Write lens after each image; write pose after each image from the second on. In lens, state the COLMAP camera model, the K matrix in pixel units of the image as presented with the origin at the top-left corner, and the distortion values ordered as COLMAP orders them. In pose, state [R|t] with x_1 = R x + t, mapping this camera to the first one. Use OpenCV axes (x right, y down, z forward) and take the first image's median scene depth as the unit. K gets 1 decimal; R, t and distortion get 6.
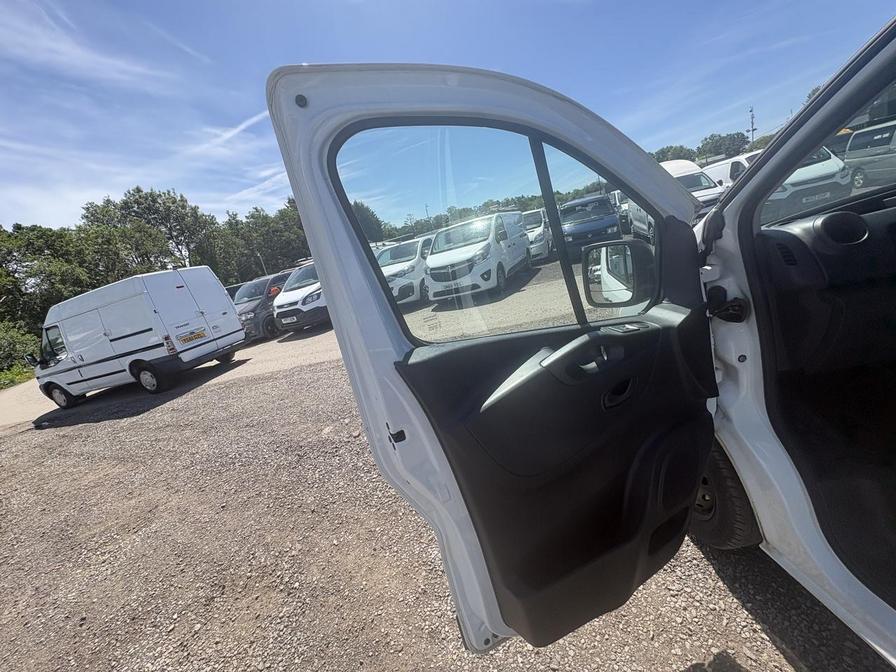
lens RADIAL K [[356.7, 0, 438.1], [0, 356.7, 332.1], [0, 0, 1]] dist [0.008731, -0.000462]
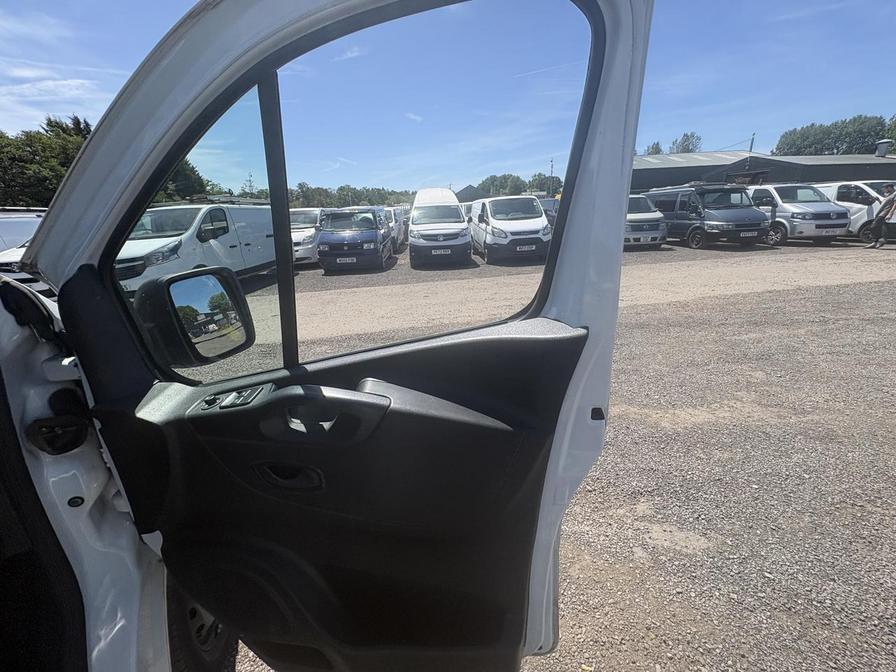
lens RADIAL K [[355.9, 0, 444.2], [0, 355.9, 337.6], [0, 0, 1]] dist [0.002726, 0.000191]
pose [[0.918094, 0.061498, 0.391562, 0.265435], [-0.078299, 0.996562, 0.027070, -0.067101], [-0.388551, -0.055512, 0.919753, 0.007924]]
